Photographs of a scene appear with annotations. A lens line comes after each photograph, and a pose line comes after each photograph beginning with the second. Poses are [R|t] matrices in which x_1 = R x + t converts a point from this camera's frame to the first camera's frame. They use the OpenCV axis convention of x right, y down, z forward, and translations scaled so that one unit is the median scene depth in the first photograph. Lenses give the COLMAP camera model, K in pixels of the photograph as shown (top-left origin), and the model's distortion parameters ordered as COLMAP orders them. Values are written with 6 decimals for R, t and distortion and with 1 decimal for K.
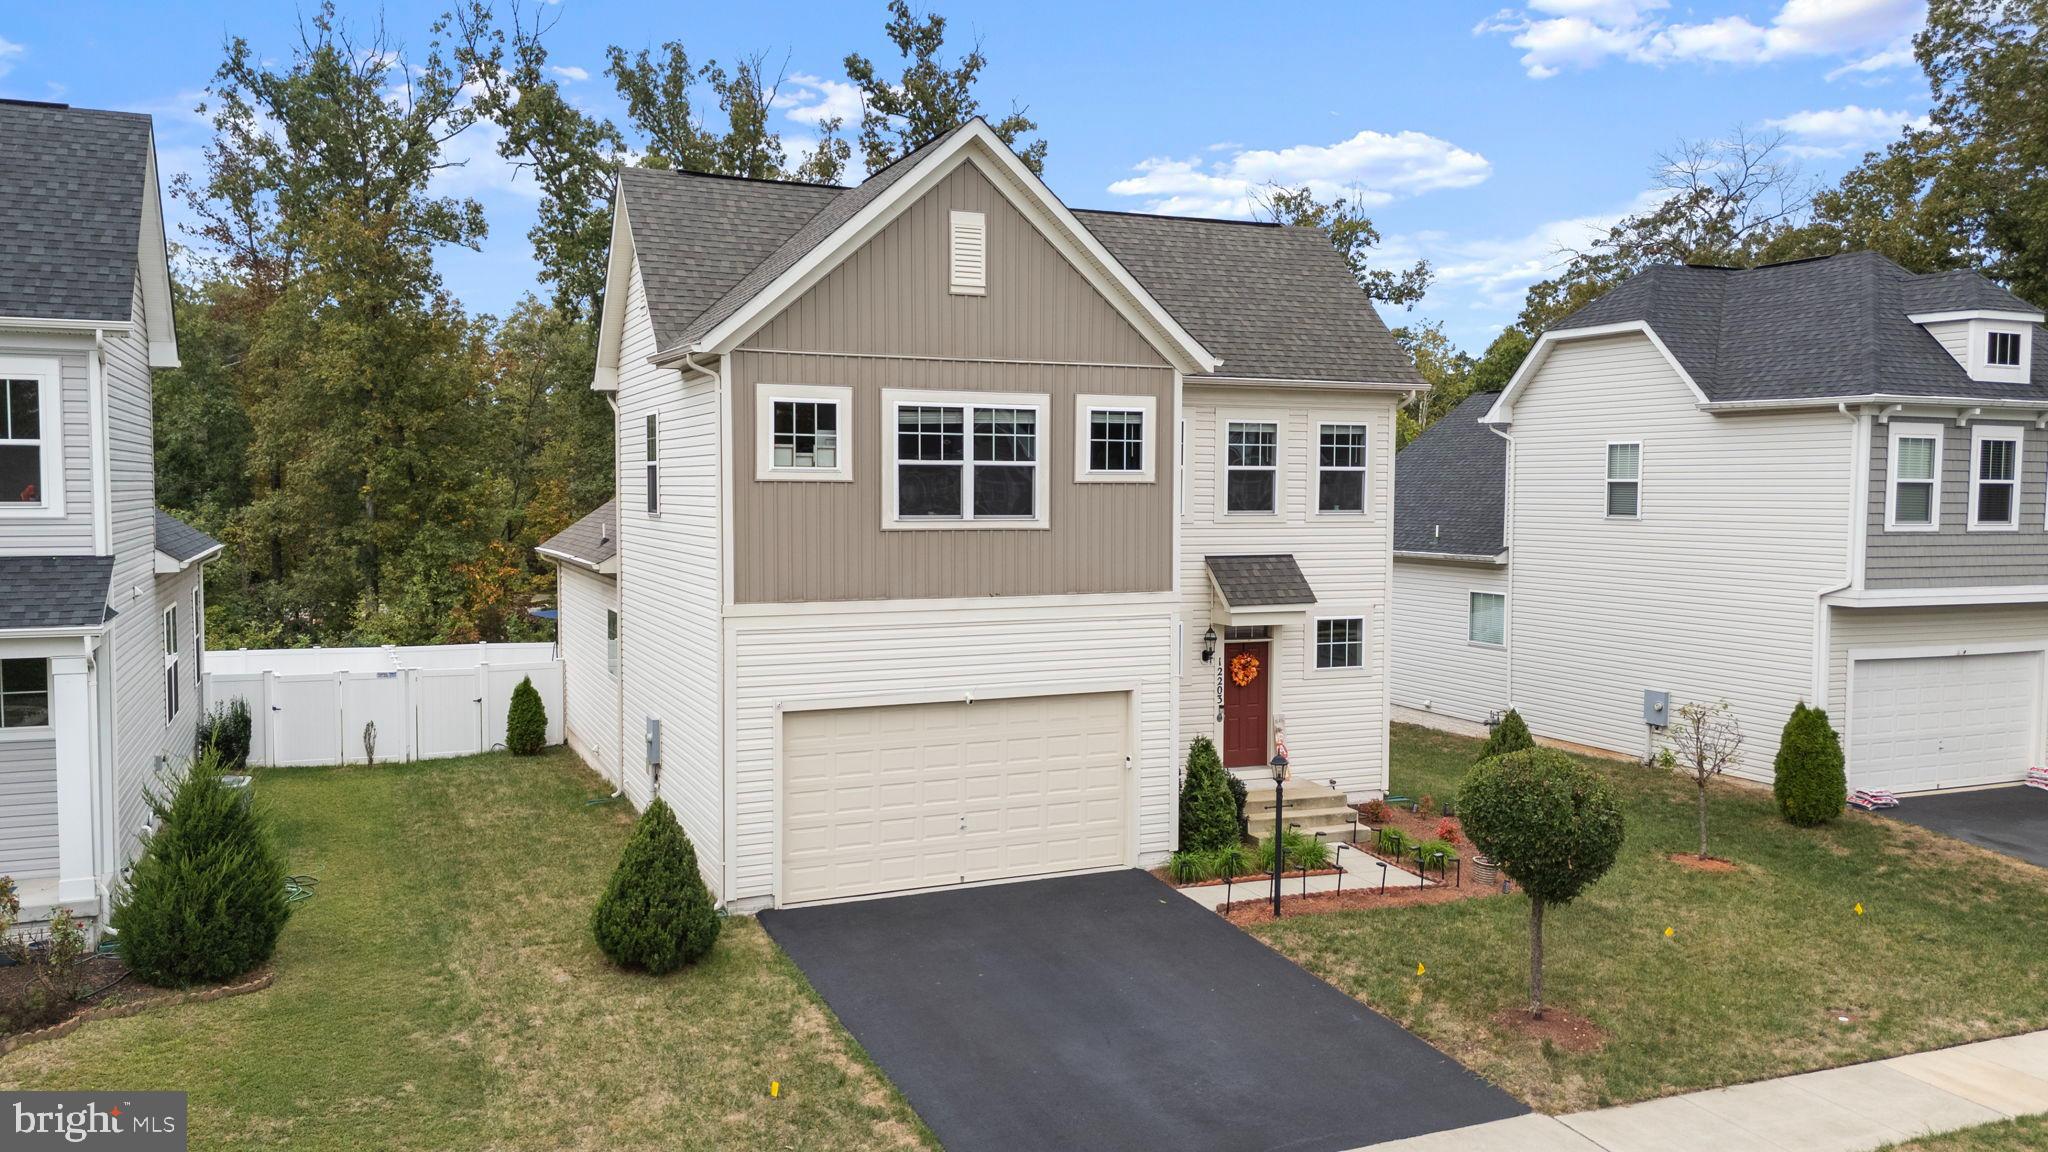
lens RADIAL K [[1491.0, 0, 1024.0], [0, 1491.0, 582.0], [0, 0, 1]] dist [0.061528, -0.032647]
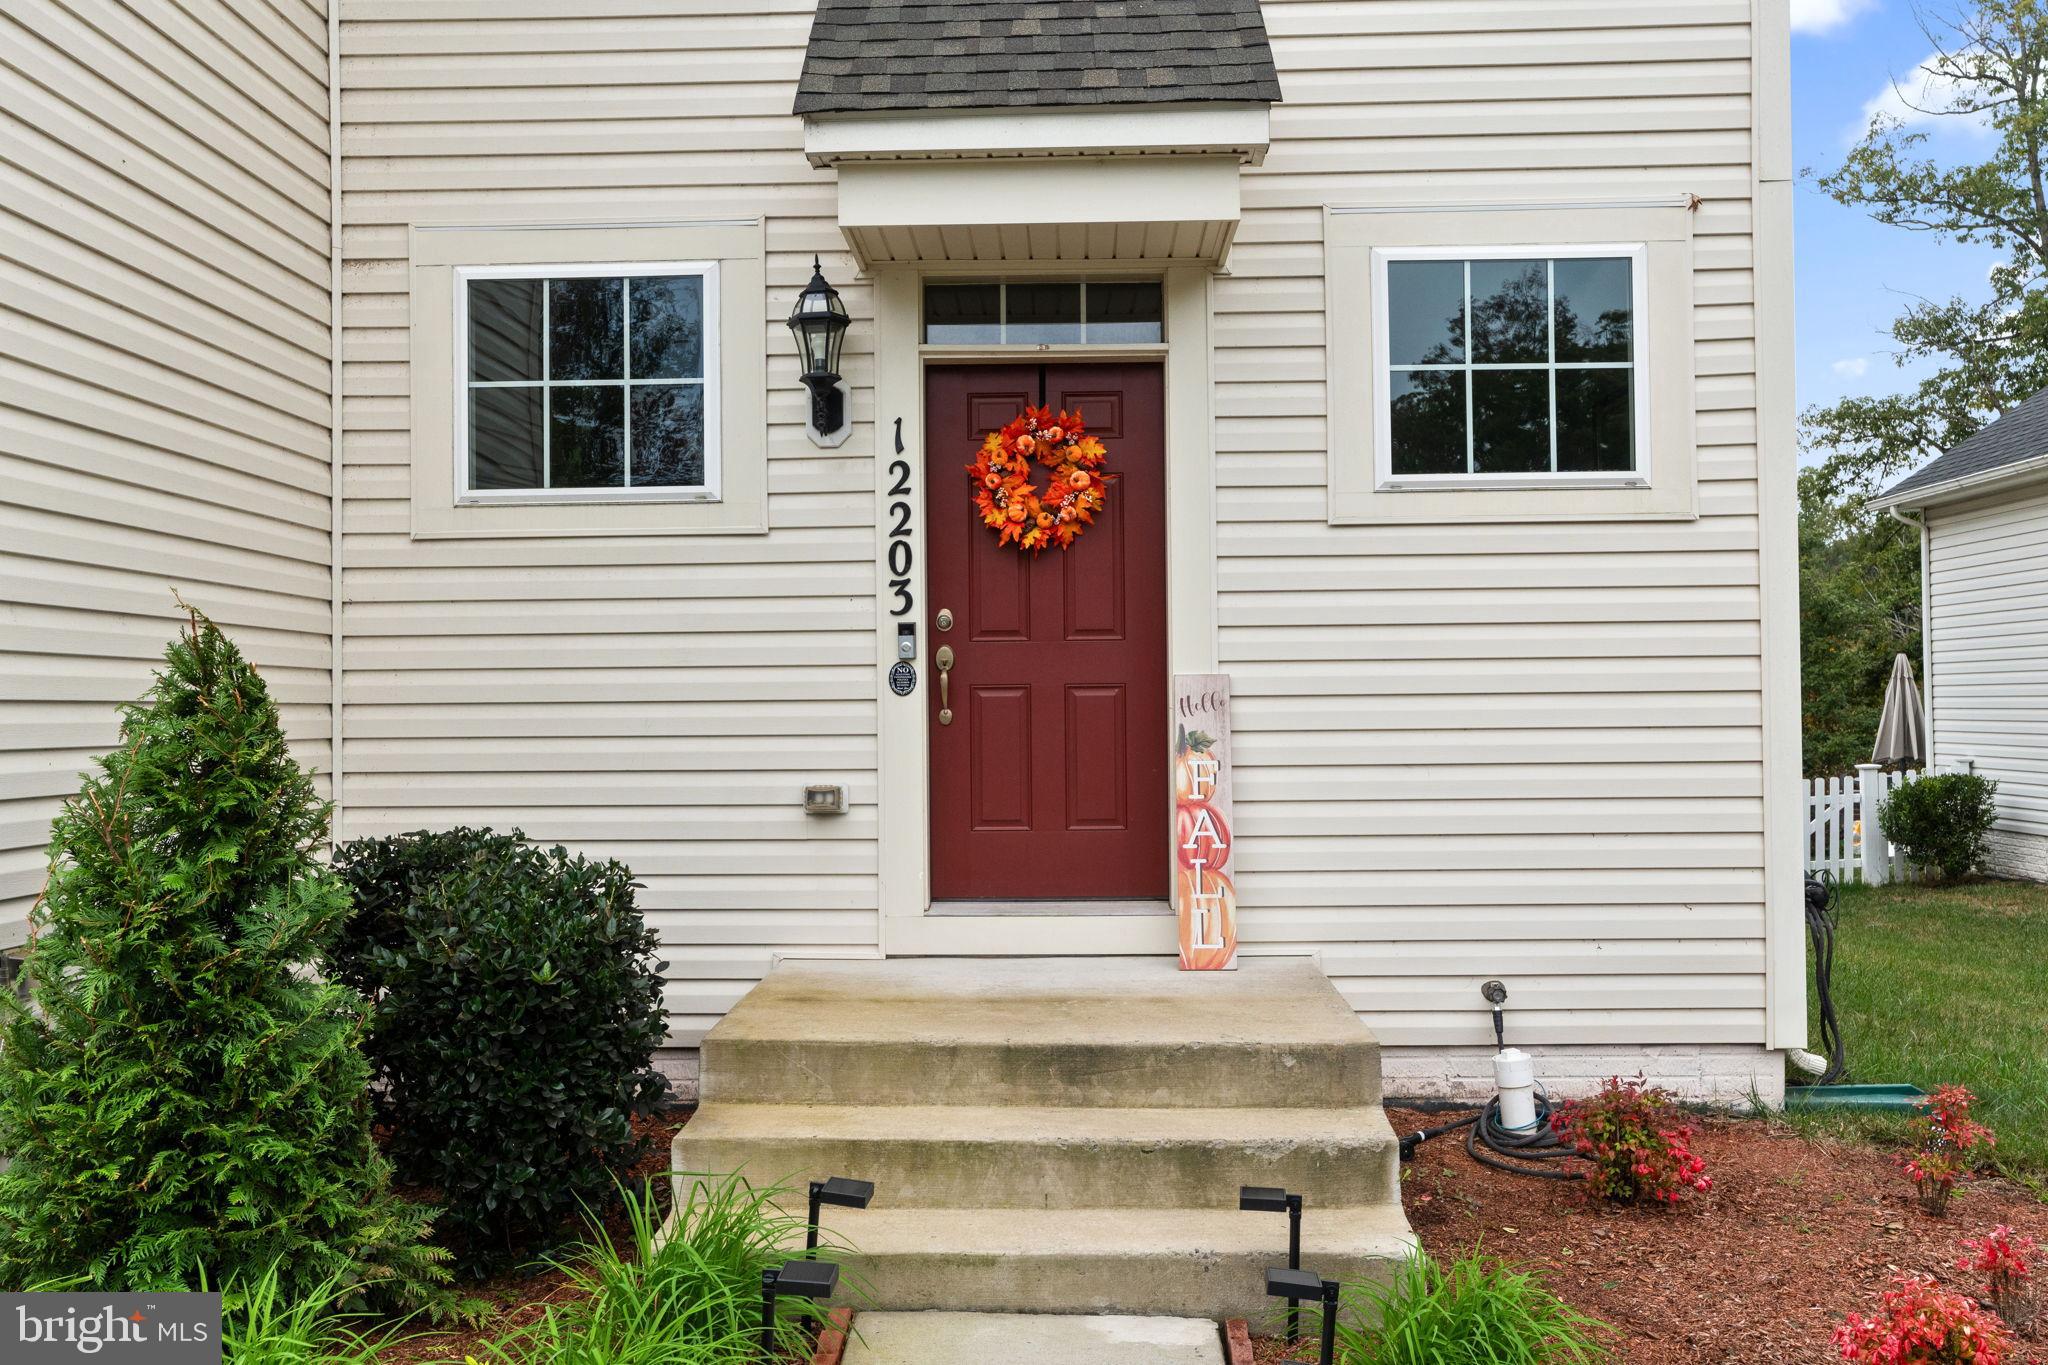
lens RADIAL K [[1581.5, 0, 1028.0], [0, 1581.5, 689.0], [0, 0, 1]] dist [-0.000768, -0.000283]
pose [[0.907223, -0.025901, -0.419853, 0.295708], [-0.008438, 0.996781, -0.079726, 0.131740], [0.420566, 0.075872, 0.904084, 0.921765]]
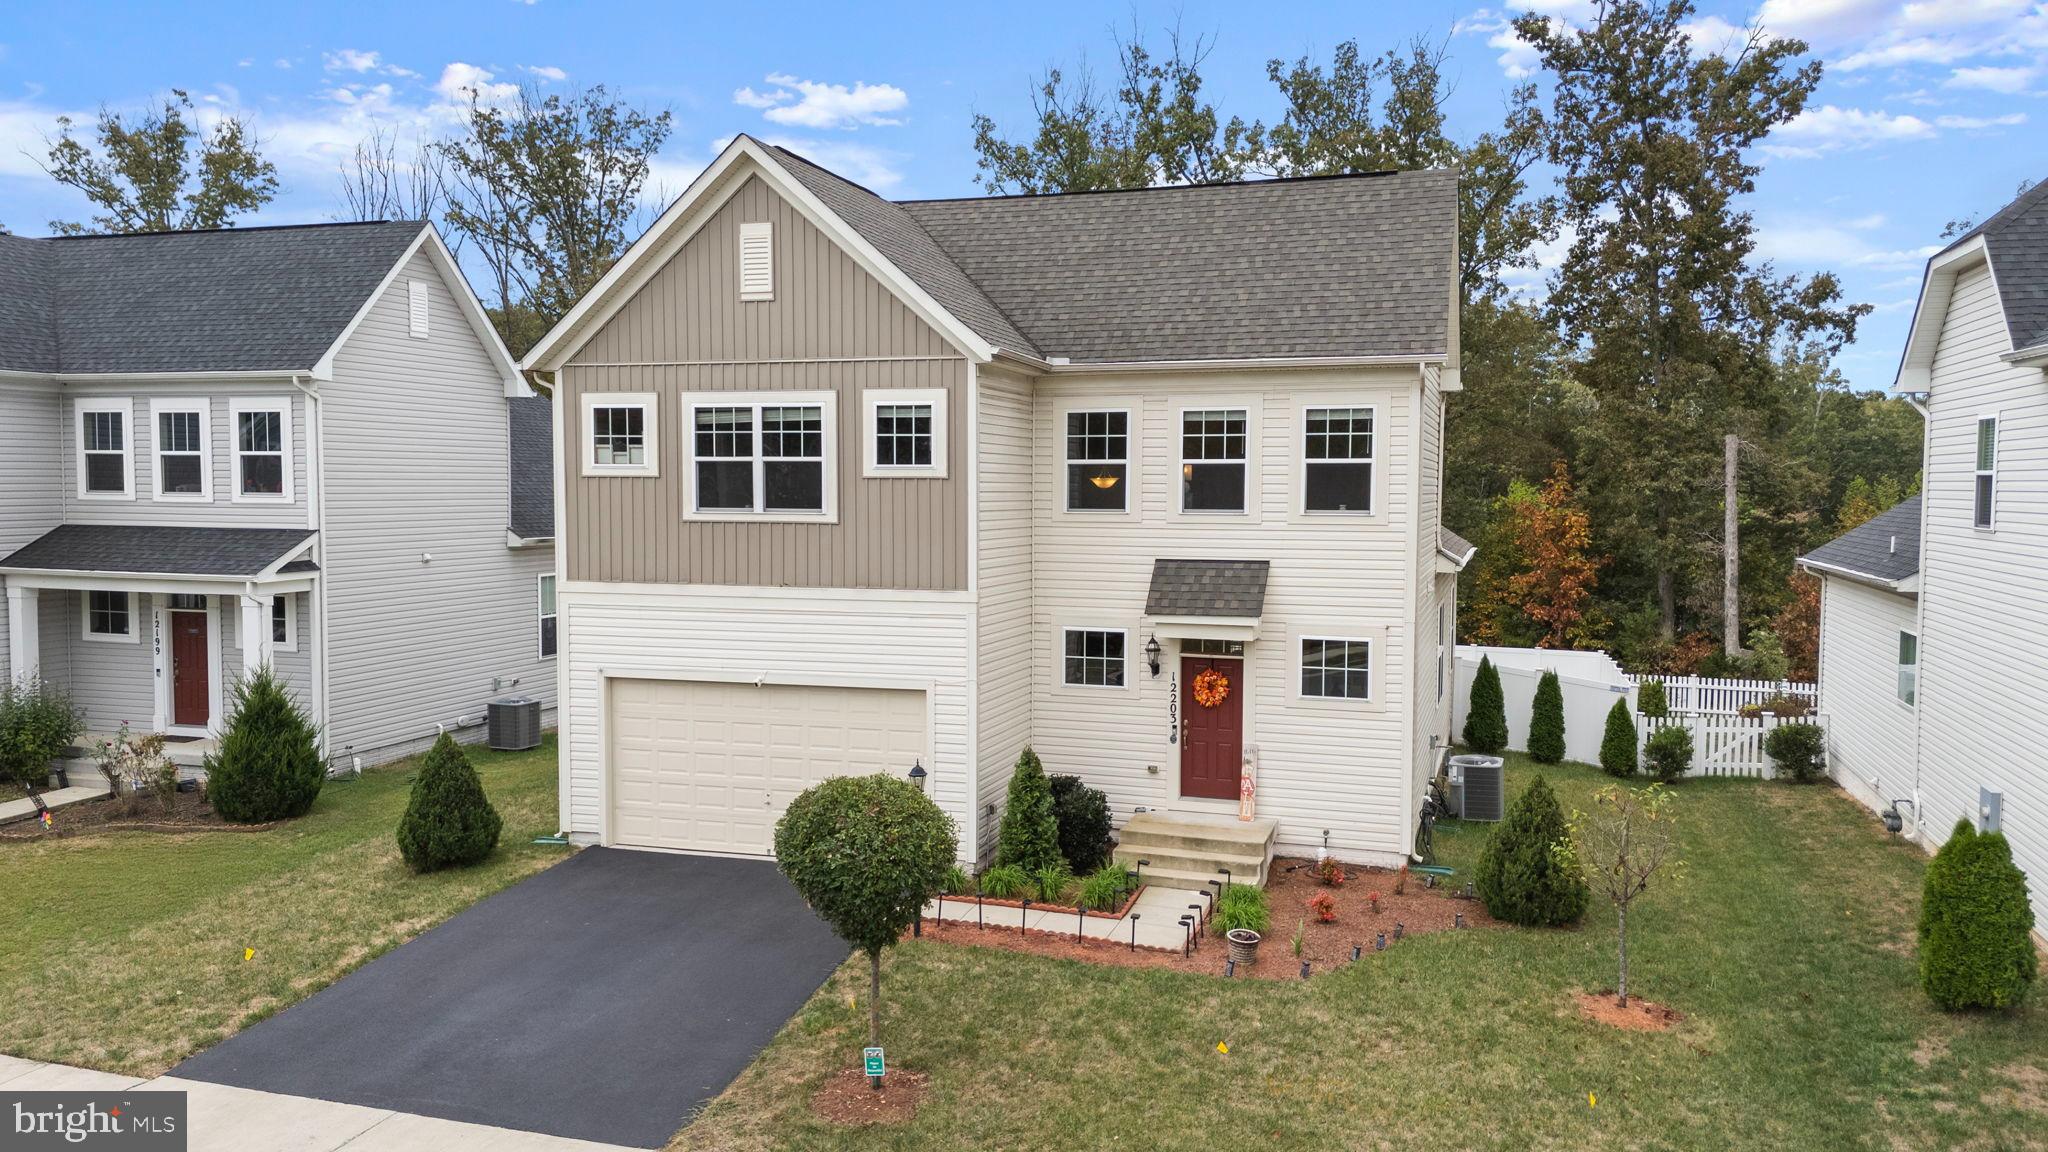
lens RADIAL K [[1491.0, 0, 1040.3], [0, 1491.0, 588.3], [0, 0, 1]] dist [0.061528, -0.032647]
pose [[0.755996, 0.041902, -0.653234, 0.768410], [-0.043016, 0.998972, 0.014296, -0.011179], [0.653162, 0.017292, 0.757021, 0.309595]]
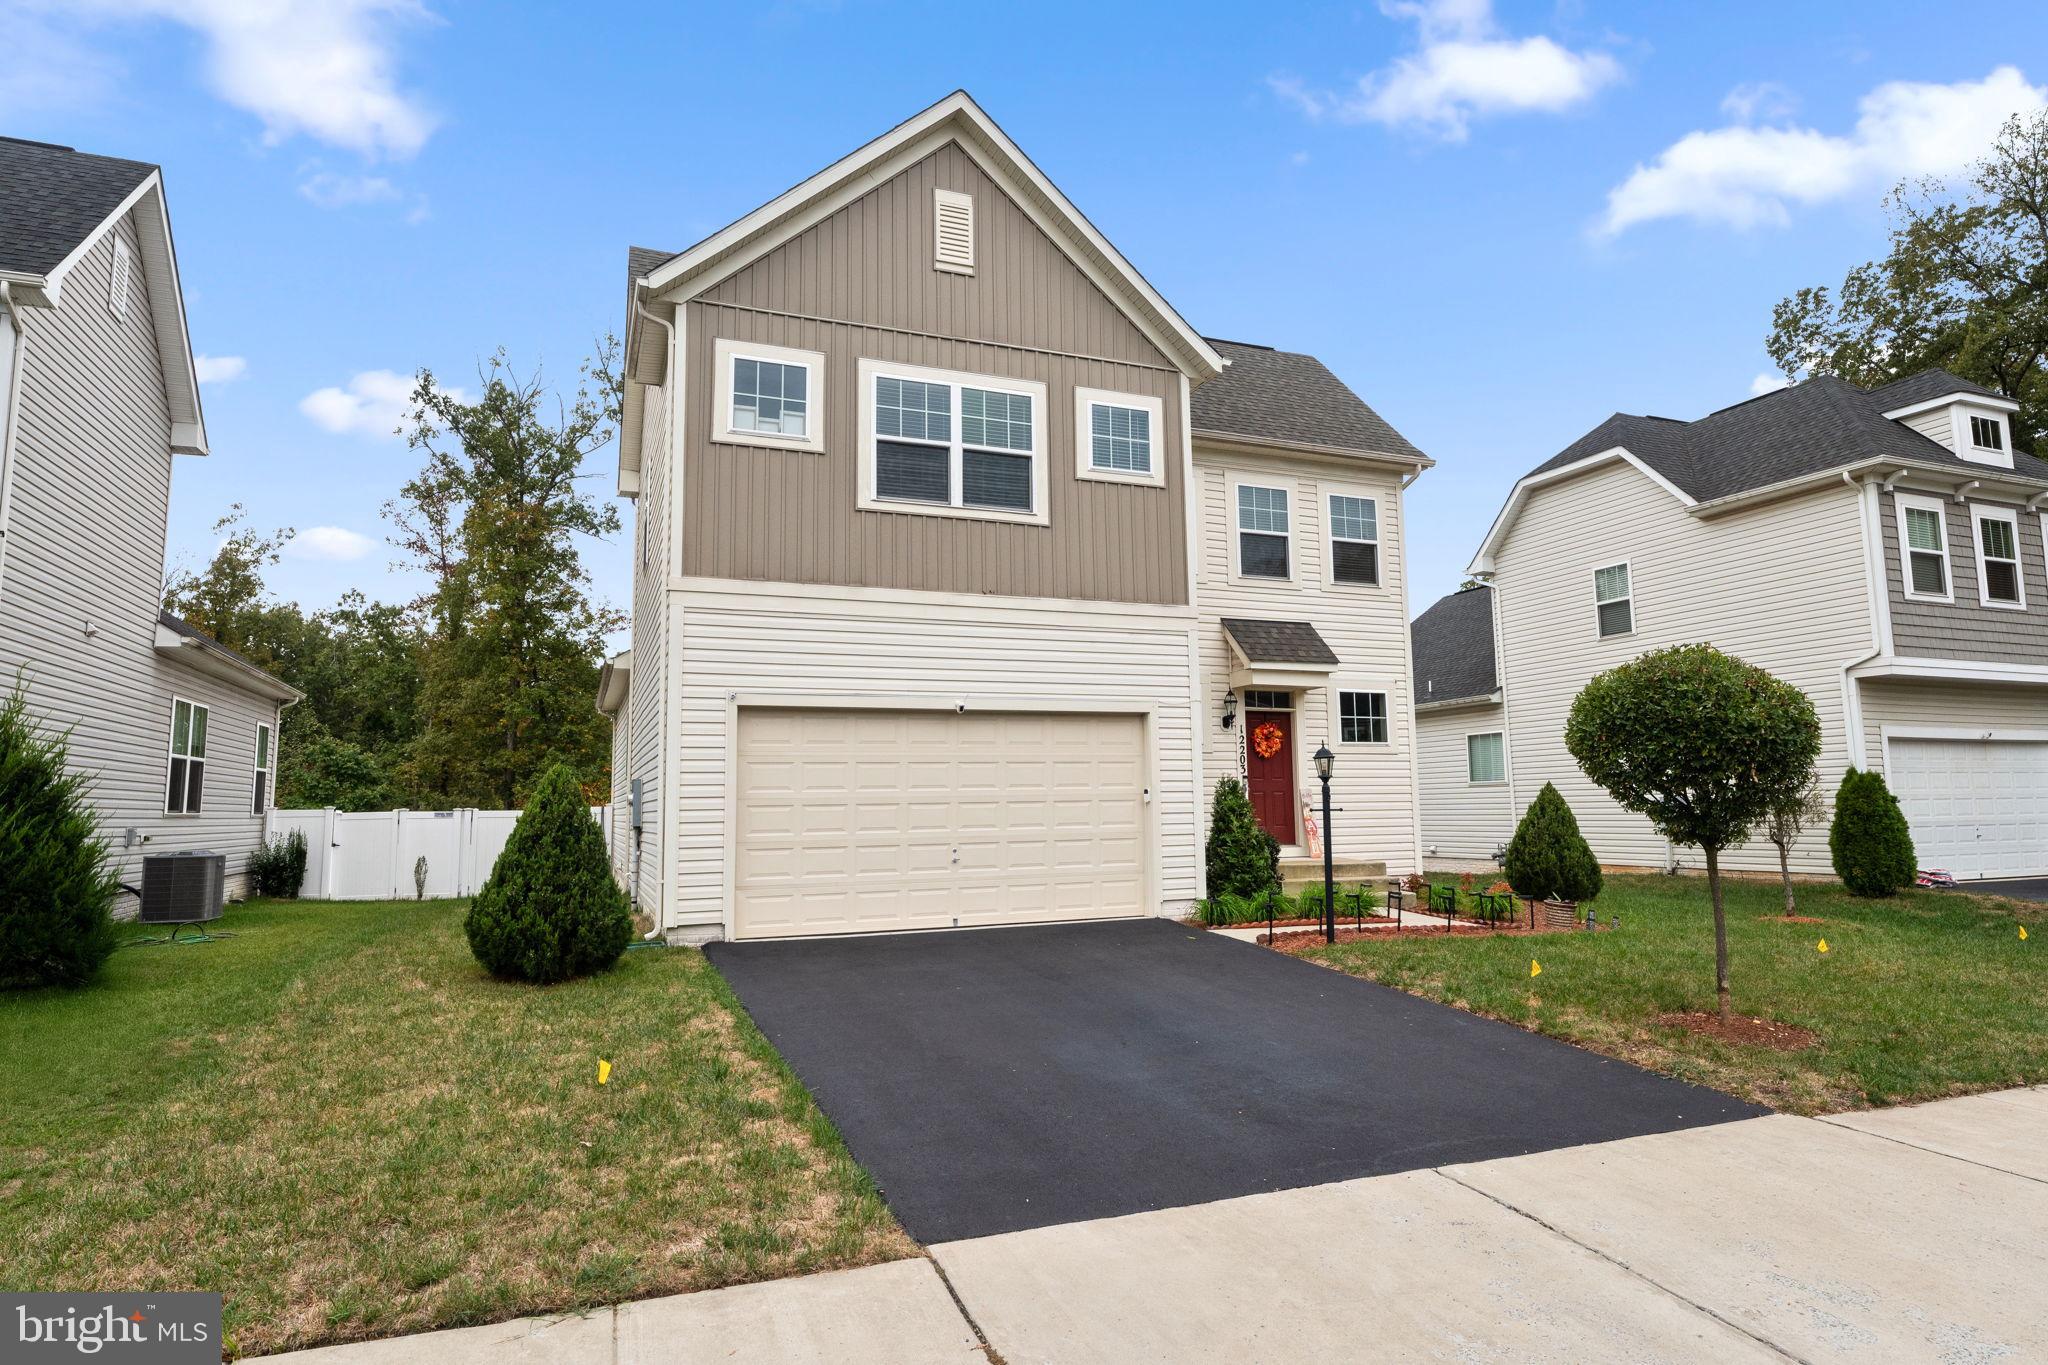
lens RADIAL K [[1120.2, 0, 1030.8], [0, 1120.2, 686.5], [0, 0, 1]] dist [-0.004200, 0.007023]
pose [[0.999150, -0.025090, -0.032713, 0.025107], [0.019026, 0.984557, -0.174027, 0.173831], [0.036574, 0.173256, 0.984197, 0.335903]]
